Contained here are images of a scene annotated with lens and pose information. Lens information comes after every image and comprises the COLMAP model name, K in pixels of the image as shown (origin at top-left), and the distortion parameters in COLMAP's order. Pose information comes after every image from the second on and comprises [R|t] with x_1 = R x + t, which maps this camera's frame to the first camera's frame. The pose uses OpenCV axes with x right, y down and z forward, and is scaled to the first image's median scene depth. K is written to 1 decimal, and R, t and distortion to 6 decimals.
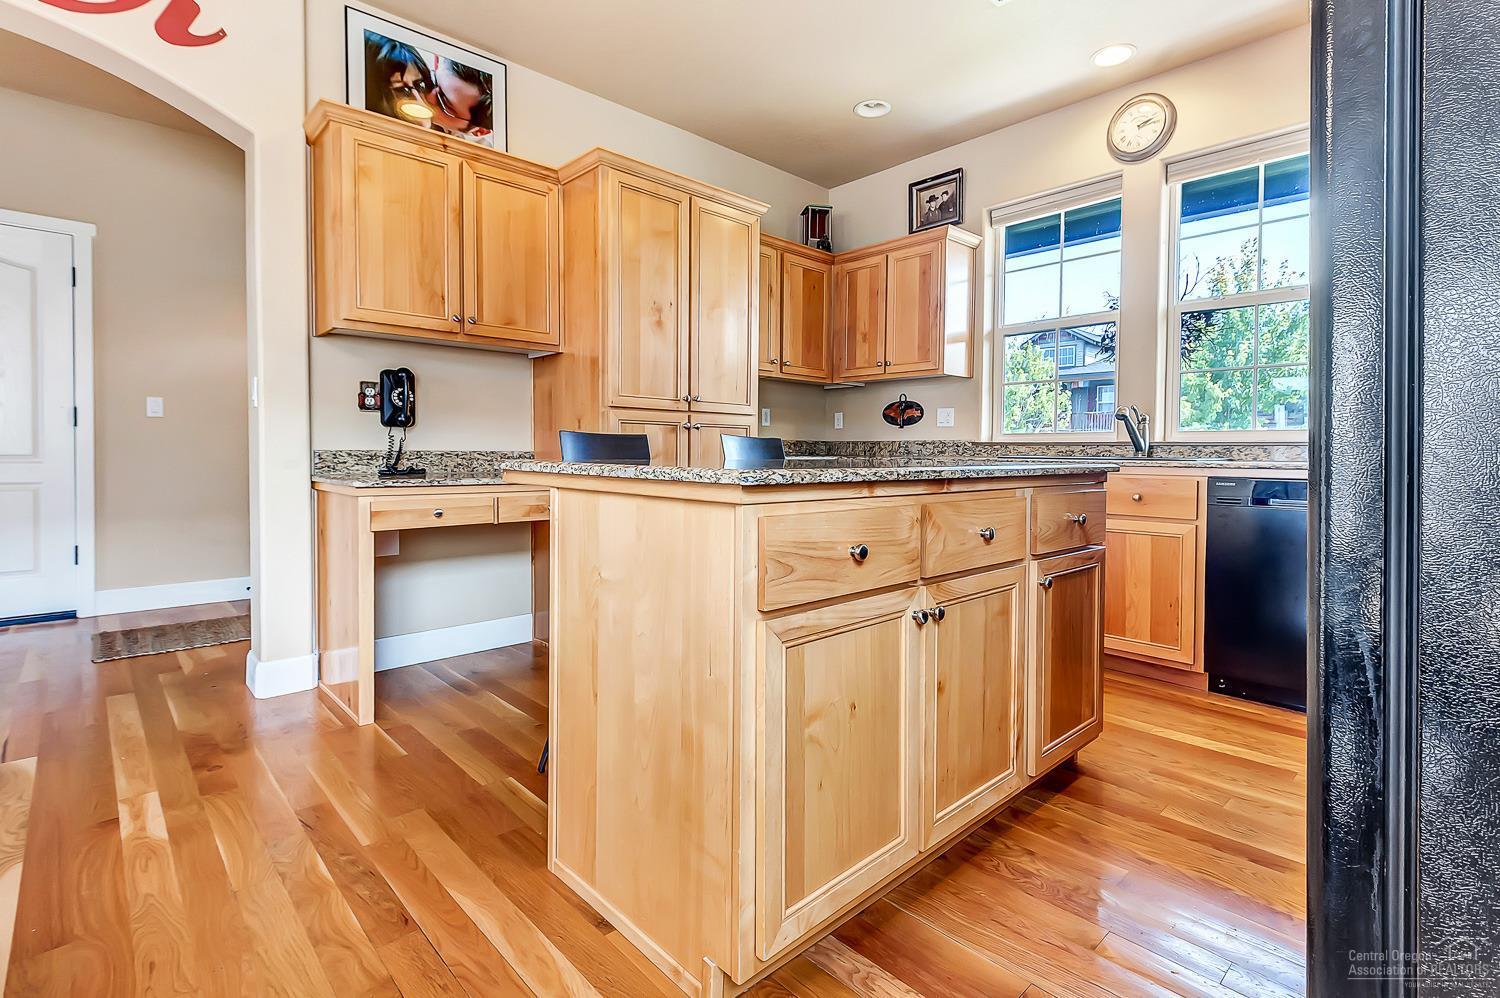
lens RADIAL K [[706.2, 0, 750.3], [0, 706.2, 476.1], [0, 0, 1]] dist [0.017348, -0.000779]
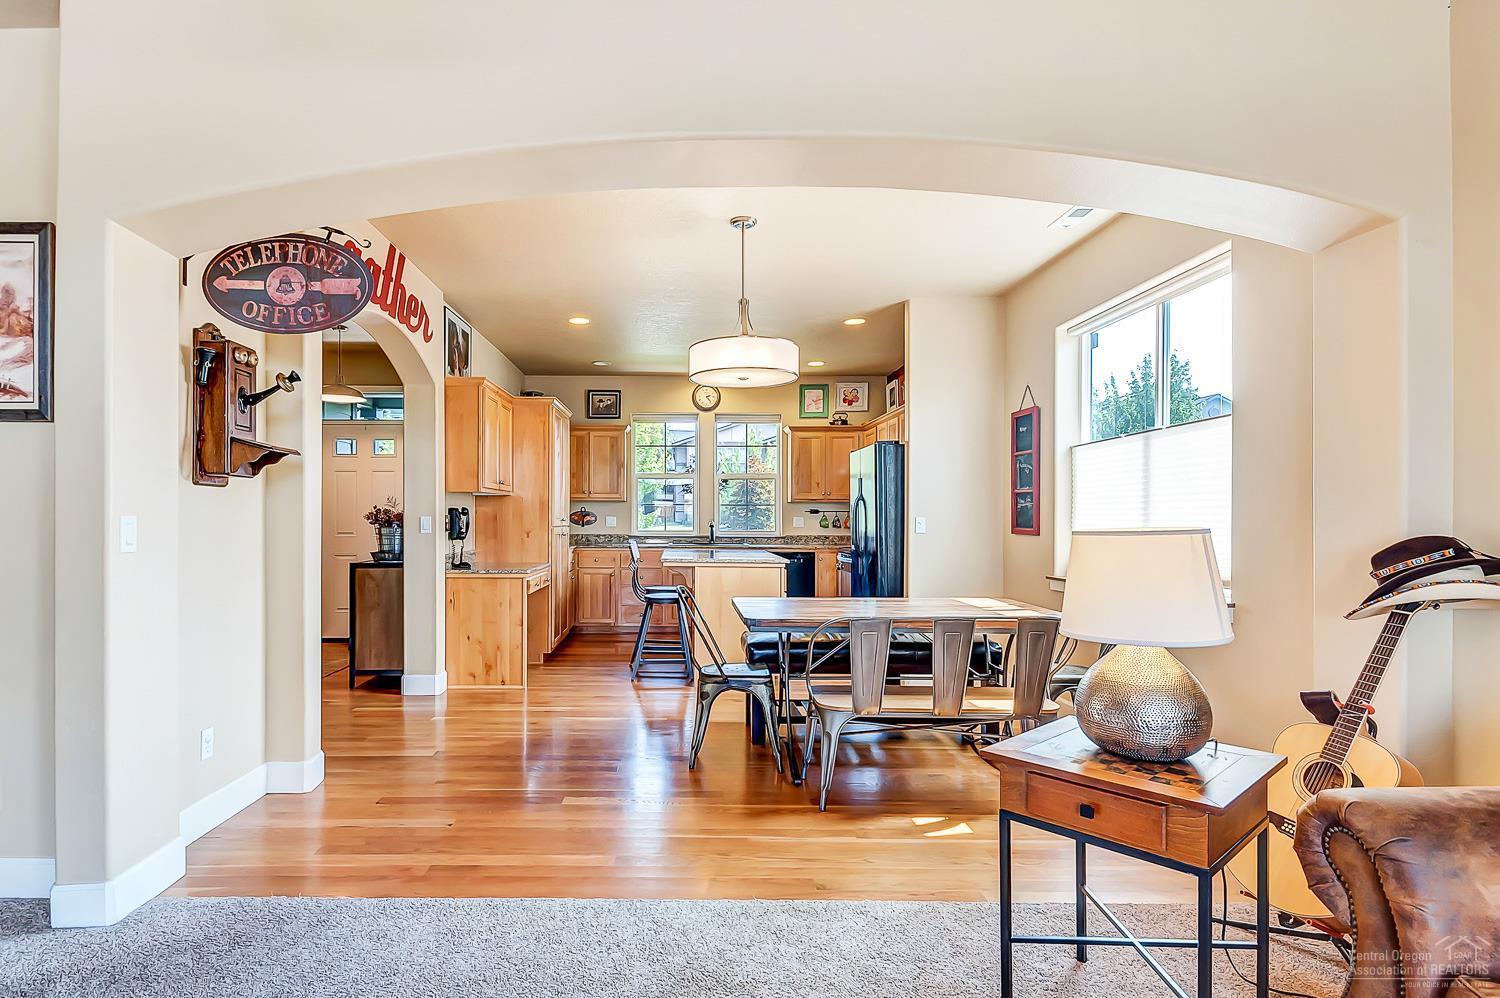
lens RADIAL K [[780.3, 0, 680.9], [0, 780.3, 516.5], [0, 0, 1]] dist [0.003166, -0.001197]
pose [[0.686444, -0.004855, 0.727167, -1.307408], [0.026807, 0.999467, -0.018633, -0.066293], [-0.726689, 0.032284, 0.686208, -0.626609]]
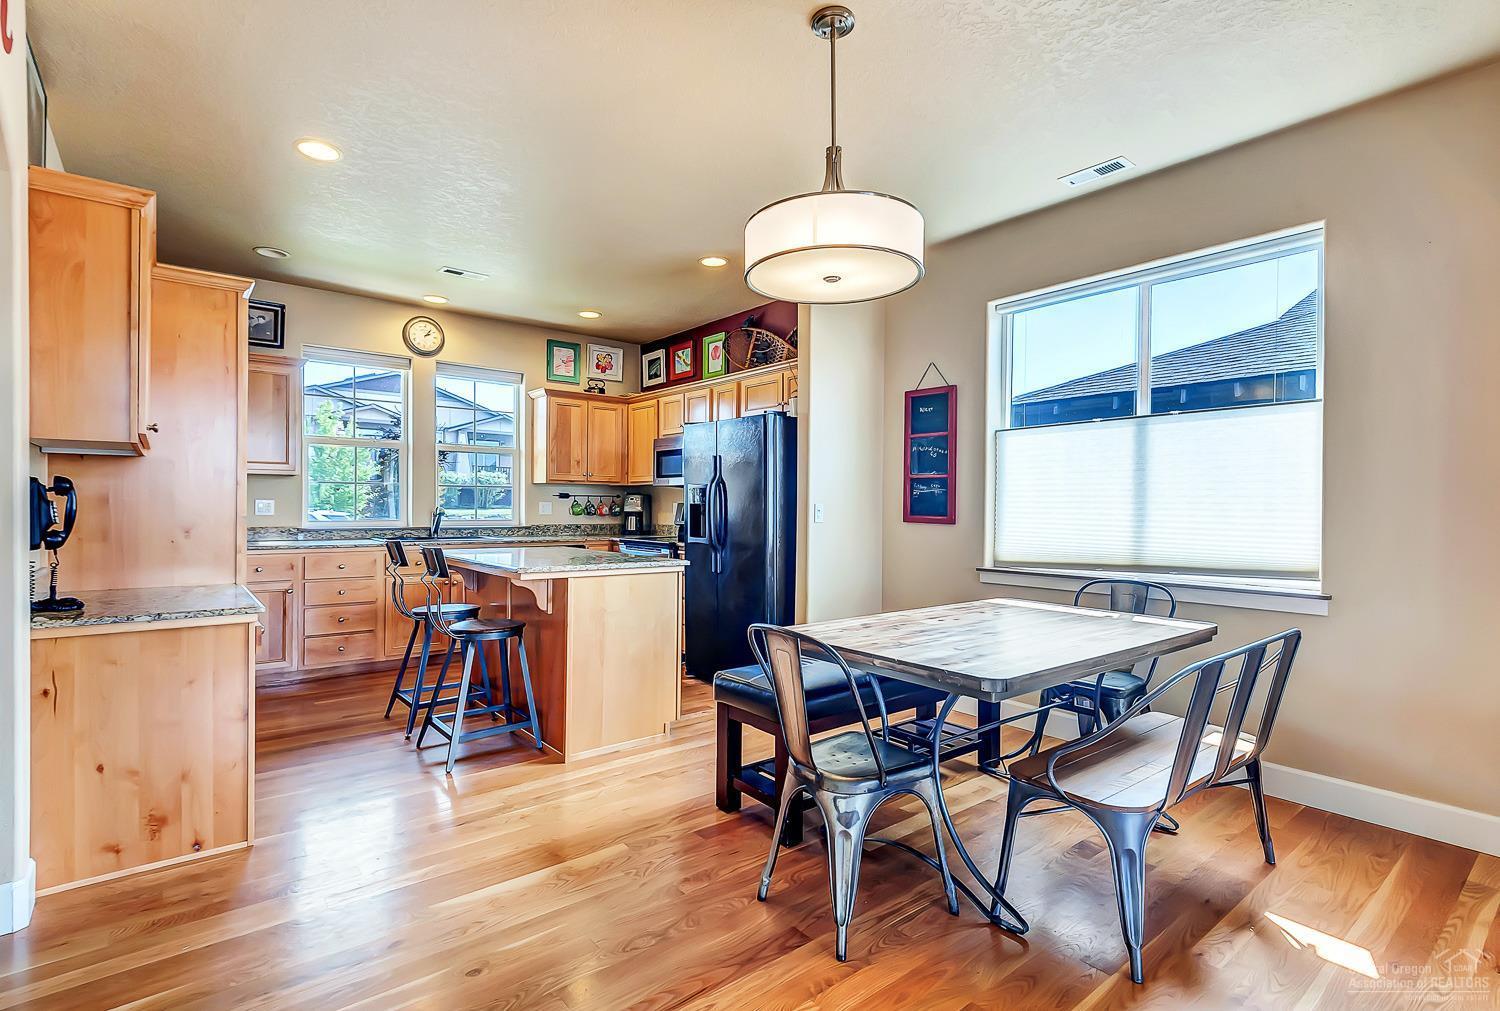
lens RADIAL K [[713.1, 0, 758.1], [0, 713.1, 508.0], [0, 0, 1]] dist [0.026944, -0.025752]
pose [[0.066135, -0.010330, 0.997757, -1.057201], [0.025690, 0.999633, 0.008647, -0.087617], [-0.997480, 0.025060, 0.066376, 0.129783]]
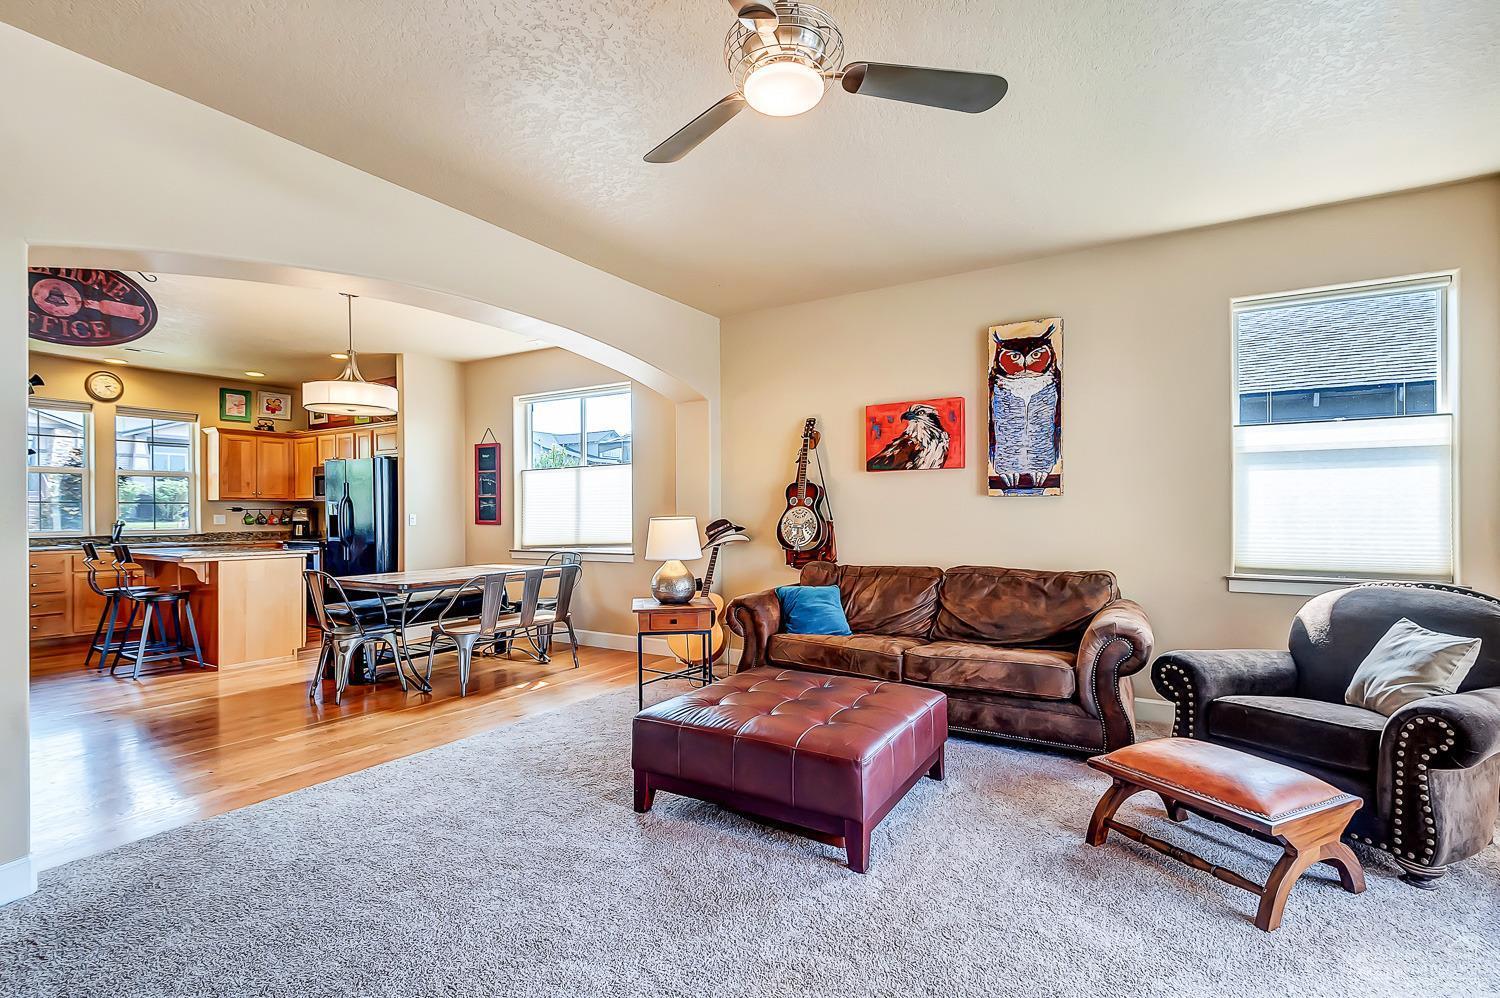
lens RADIAL K [[698.4, 0, 745.6], [0, 698.4, 513.9], [0, 0, 1]] dist [0.030505, -0.025356]
pose [[-0.249653, -0.007384, 0.968307, -1.945091], [0.034515, 0.999268, 0.016518, -0.081921], [-0.967720, 0.037545, -0.249215, -0.303722]]
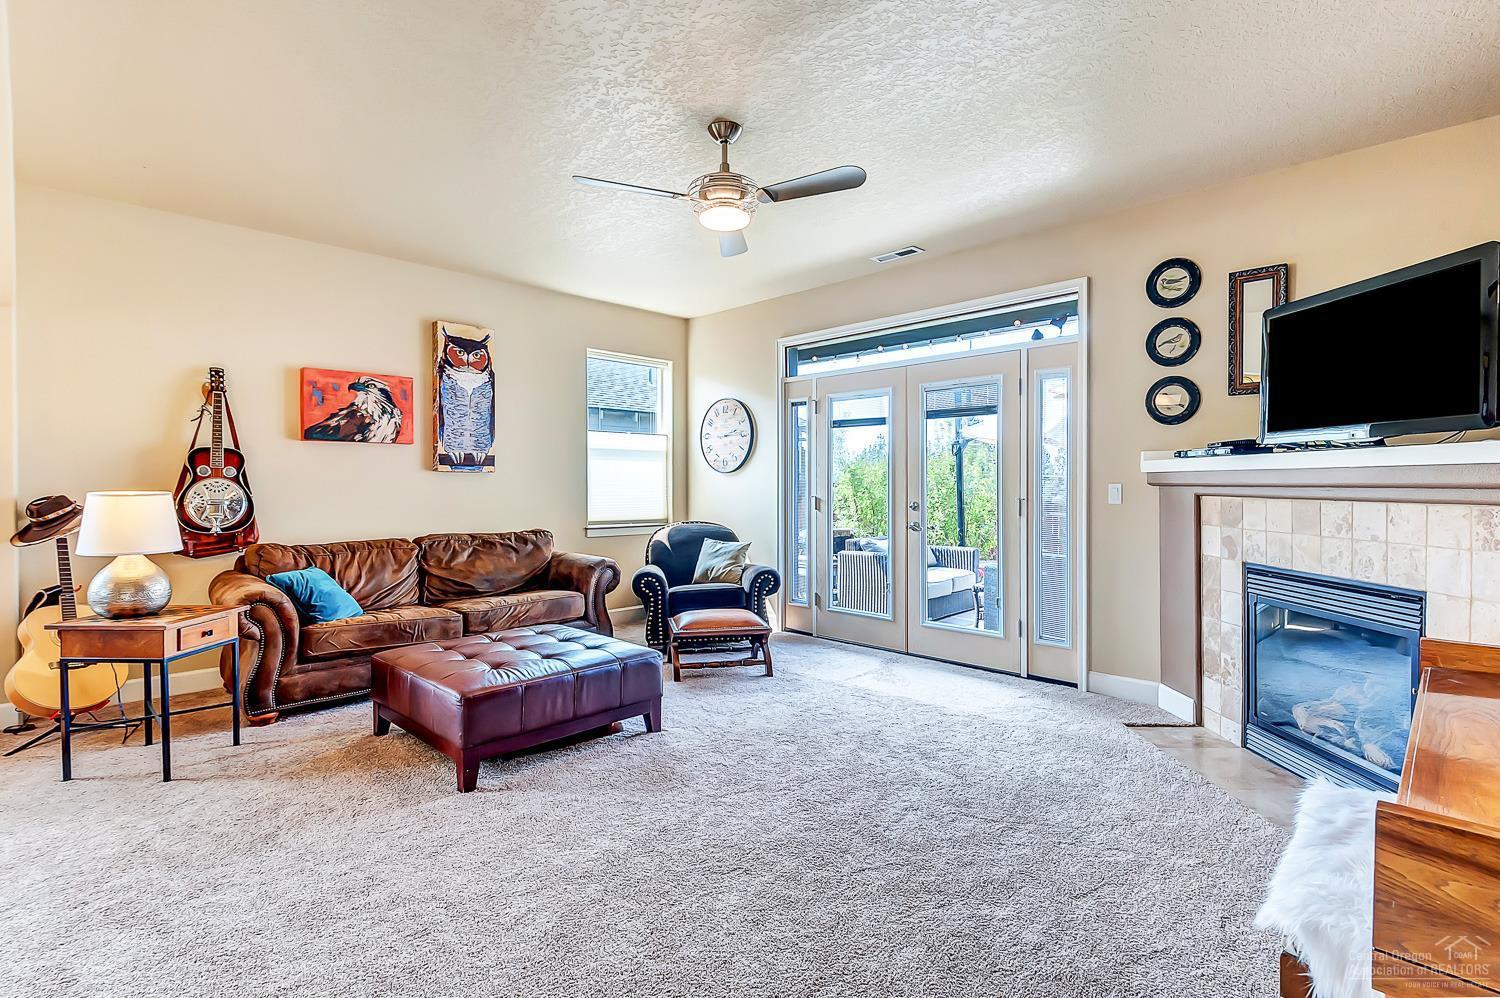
lens RADIAL K [[711.7, 0, 750.0], [0, 711.7, 499.0], [0, 0, 1]] dist [-0.000097, -0.001160]
pose [[-0.999822, -0.005791, -0.017930, -1.436135], [-0.006721, 0.998612, 0.052246, -0.101446], [0.017603, 0.052357, -0.998473, 0.408269]]
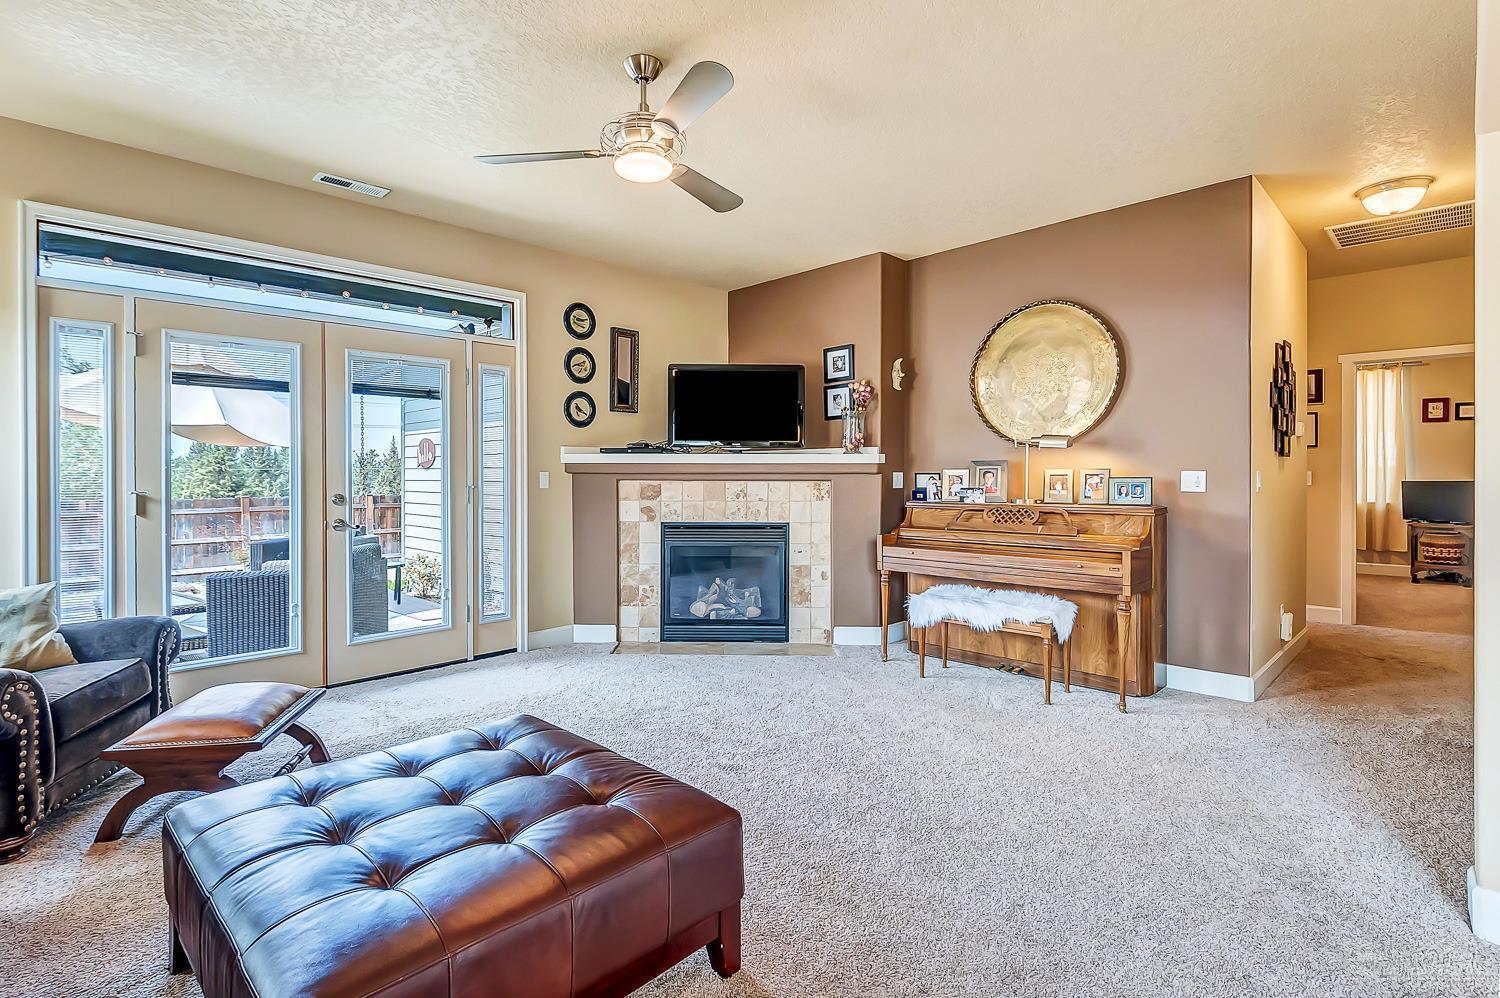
lens RADIAL K [[724.8, 0, 709.6], [0, 724.8, 475.4], [0, 0, 1]] dist [0.001858, -0.000083]
pose [[-0.000271, -0.002536, -0.999997, -0.631176], [-0.031966, 0.999486, -0.002526, -0.069635], [0.999489, 0.031965, -0.000352, -0.401411]]
